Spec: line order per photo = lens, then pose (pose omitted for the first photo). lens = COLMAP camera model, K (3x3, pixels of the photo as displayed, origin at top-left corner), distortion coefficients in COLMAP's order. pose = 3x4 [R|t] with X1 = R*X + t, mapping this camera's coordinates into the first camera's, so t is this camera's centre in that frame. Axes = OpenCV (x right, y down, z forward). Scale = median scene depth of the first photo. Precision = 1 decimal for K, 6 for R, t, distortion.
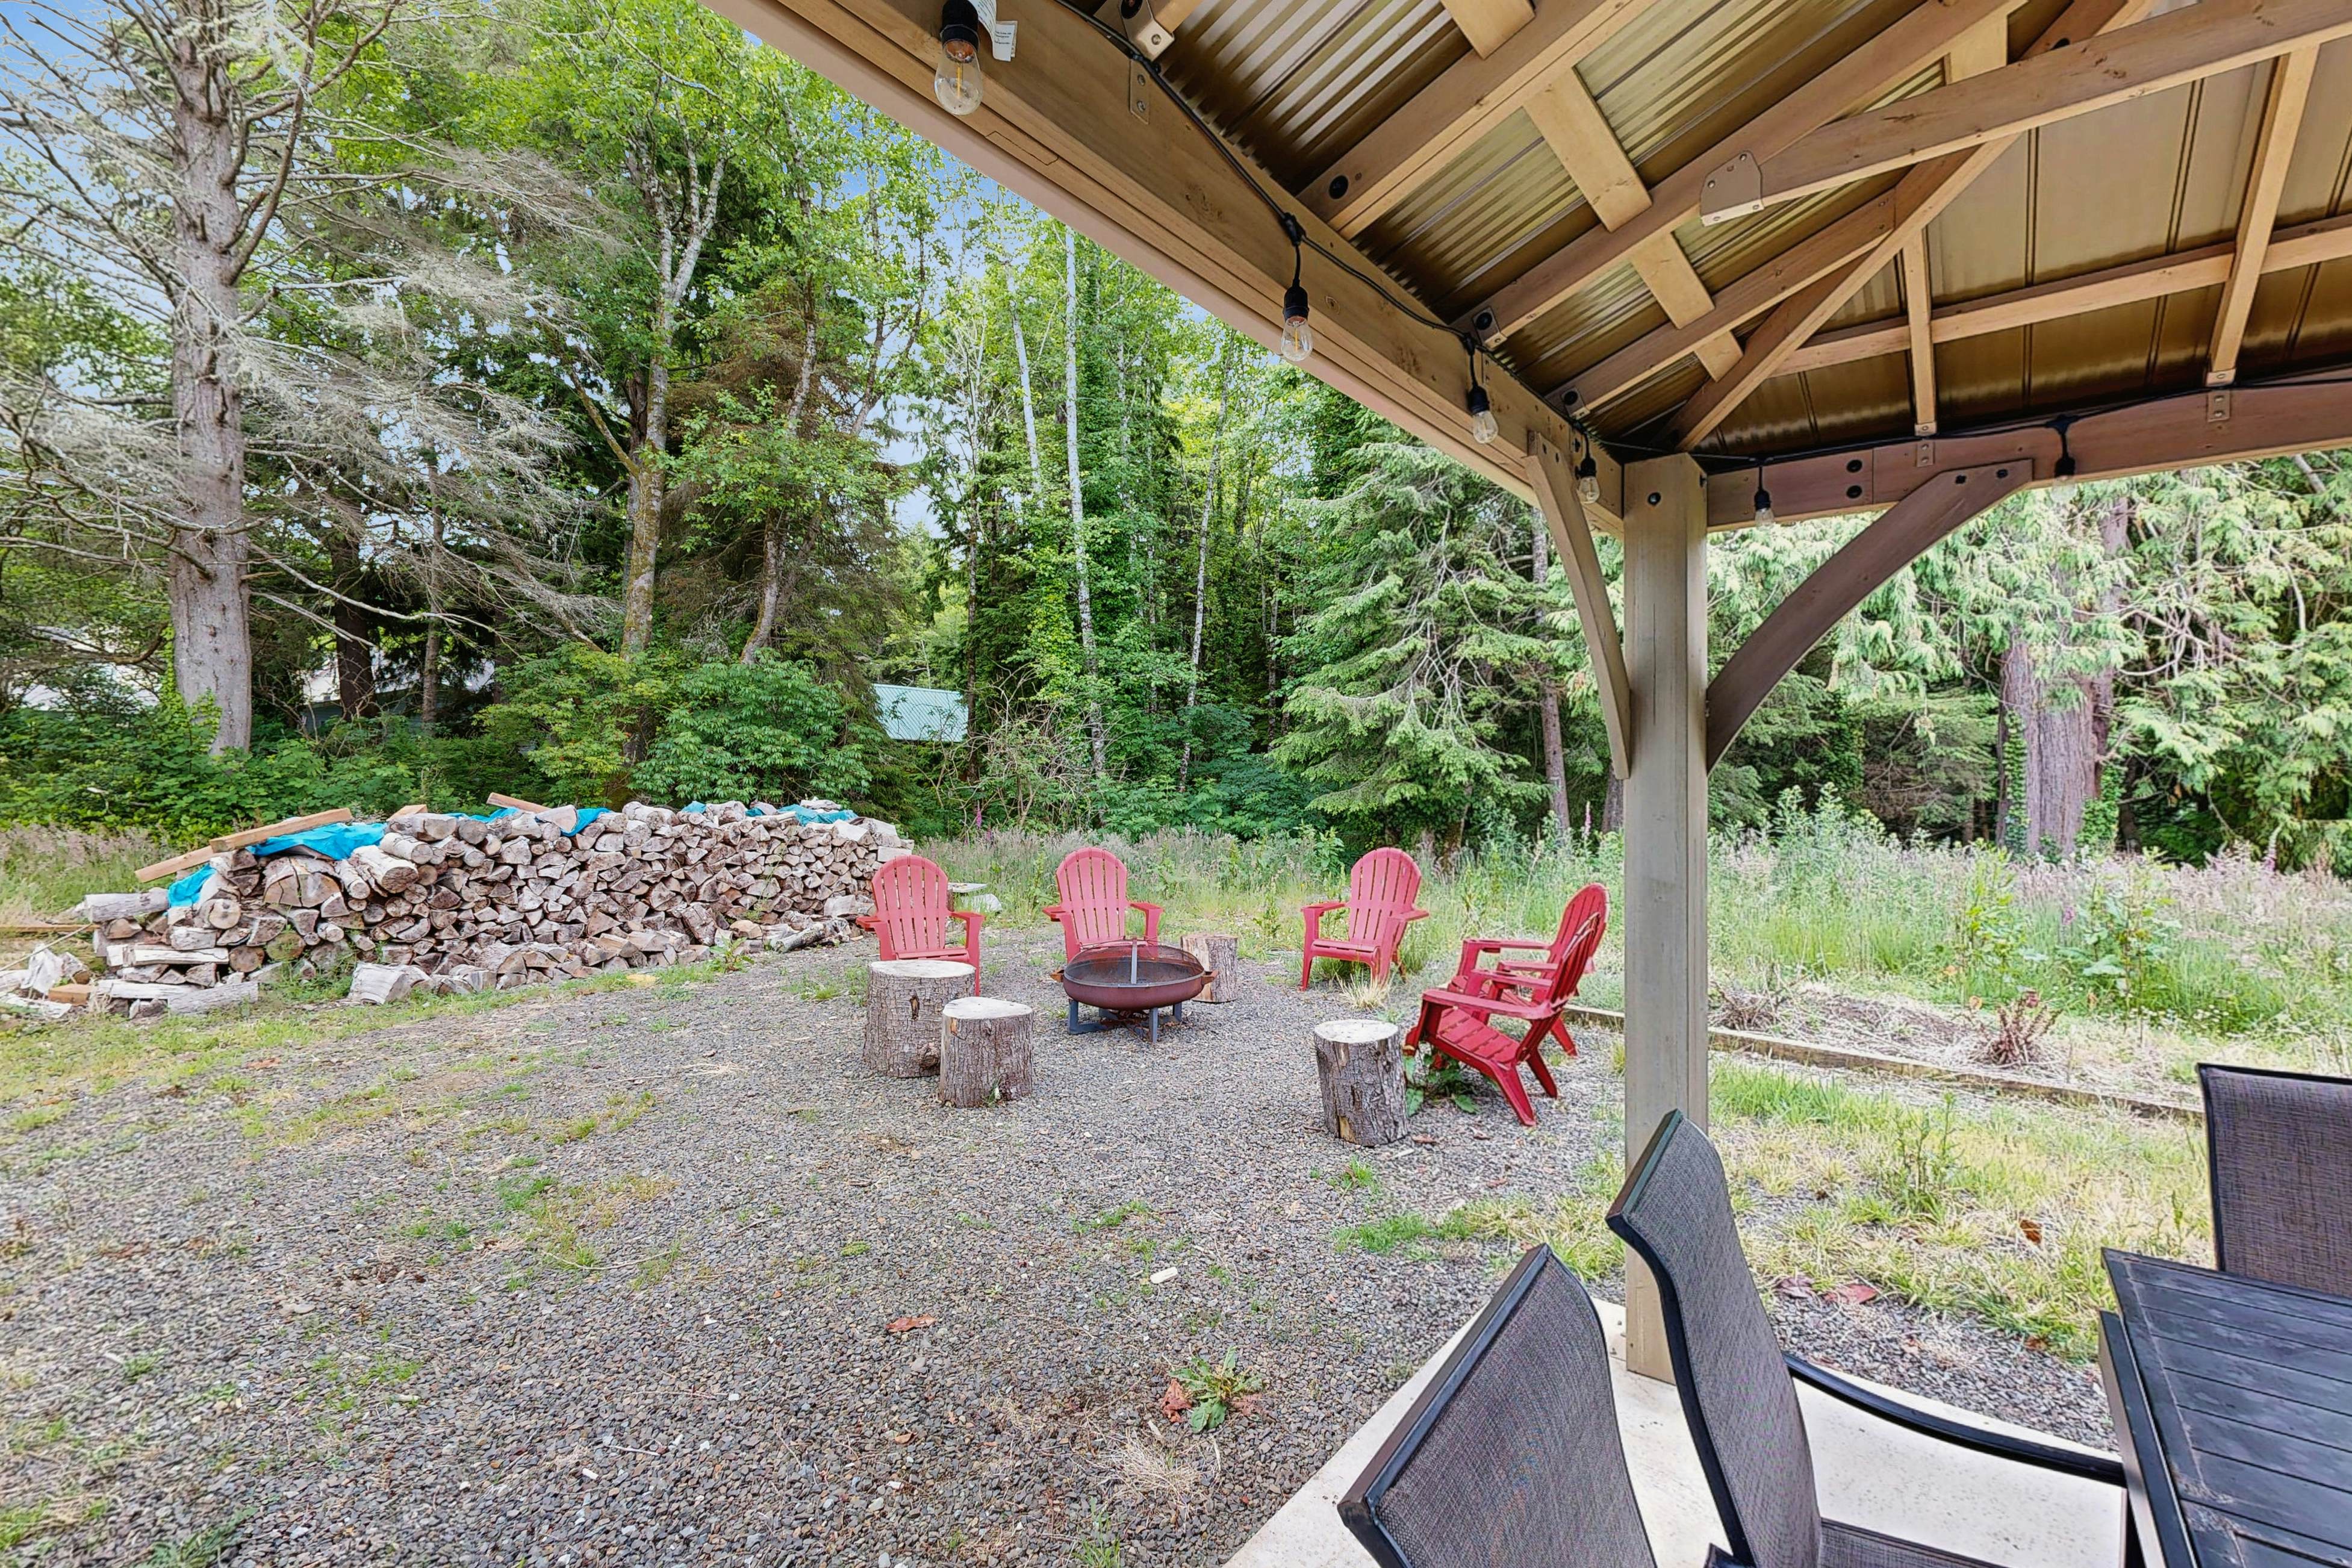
lens RADIAL K [[1023.9, 0, 1198.8], [0, 1023.9, 786.5], [0, 0, 1]] dist [0.000012, 0.000103]
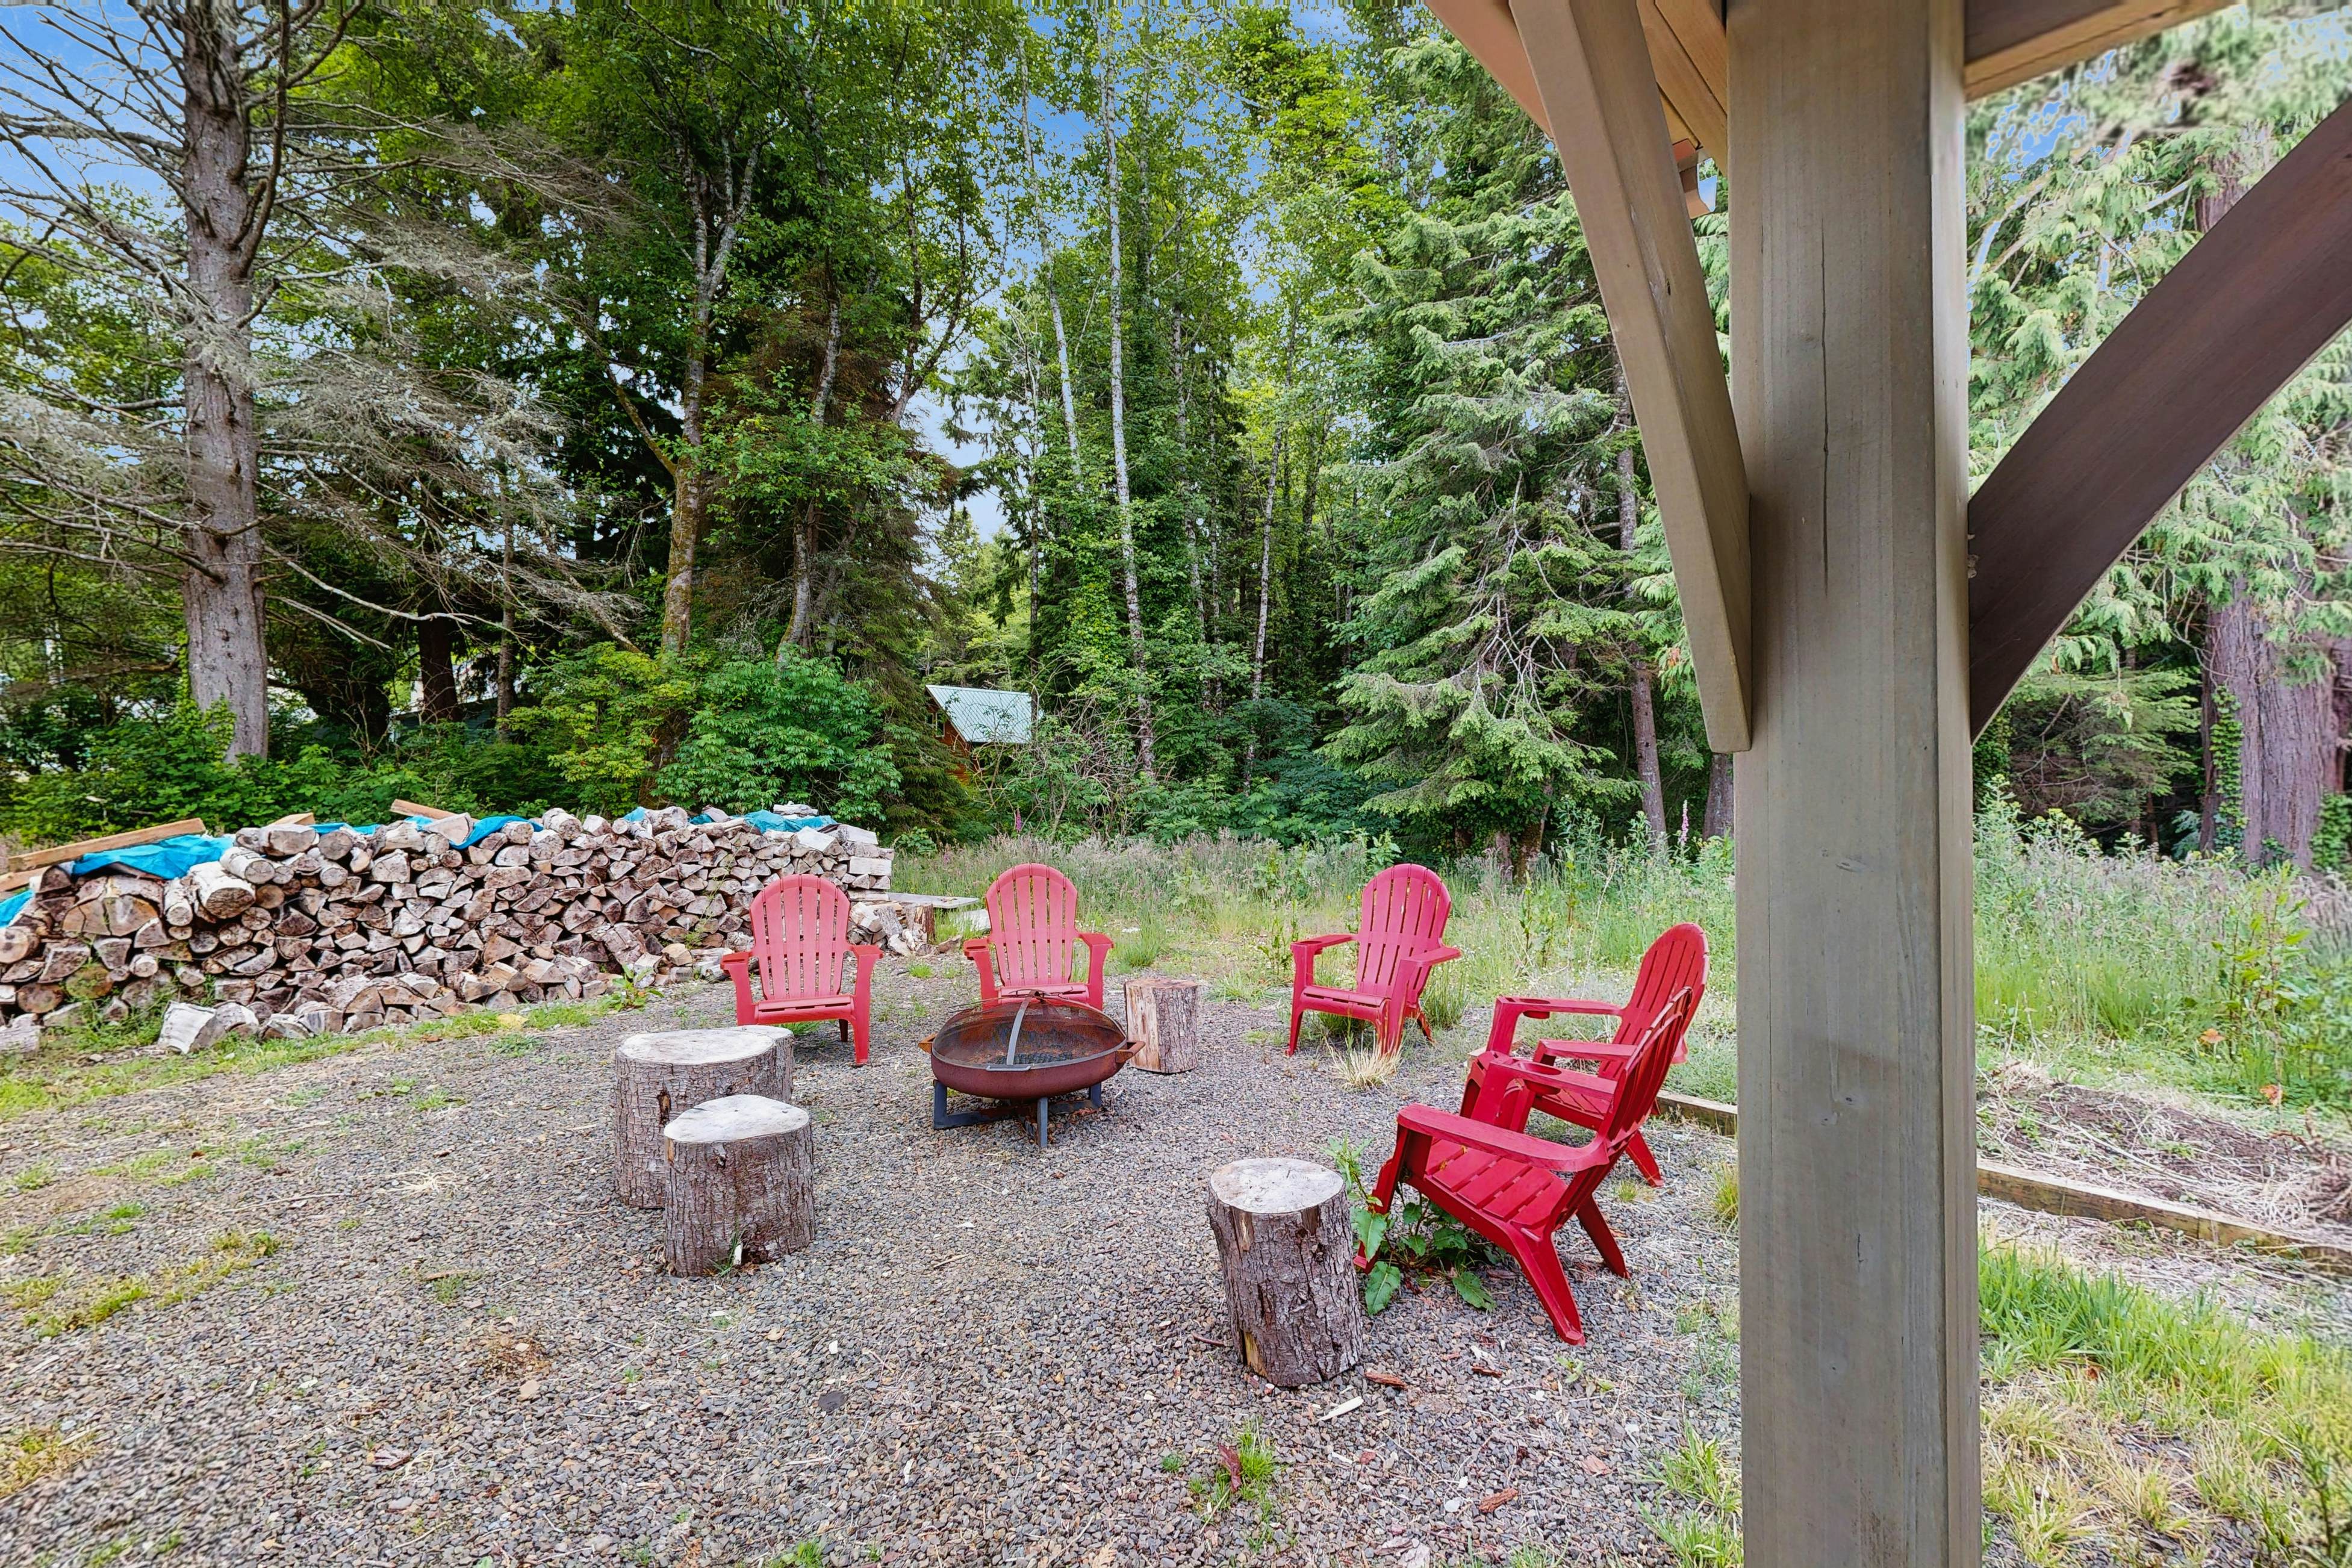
lens RADIAL K [[1023.9, 0, 1190.6], [0, 1023.9, 787.8], [0, 0, 1]] dist [0.000012, 0.000103]
pose [[0.995843, -0.007905, -0.090741, 0.045344], [0.008005, 0.999968, 0.000736, 0.000490], [0.090732, -0.001459, 0.995874, 0.109942]]
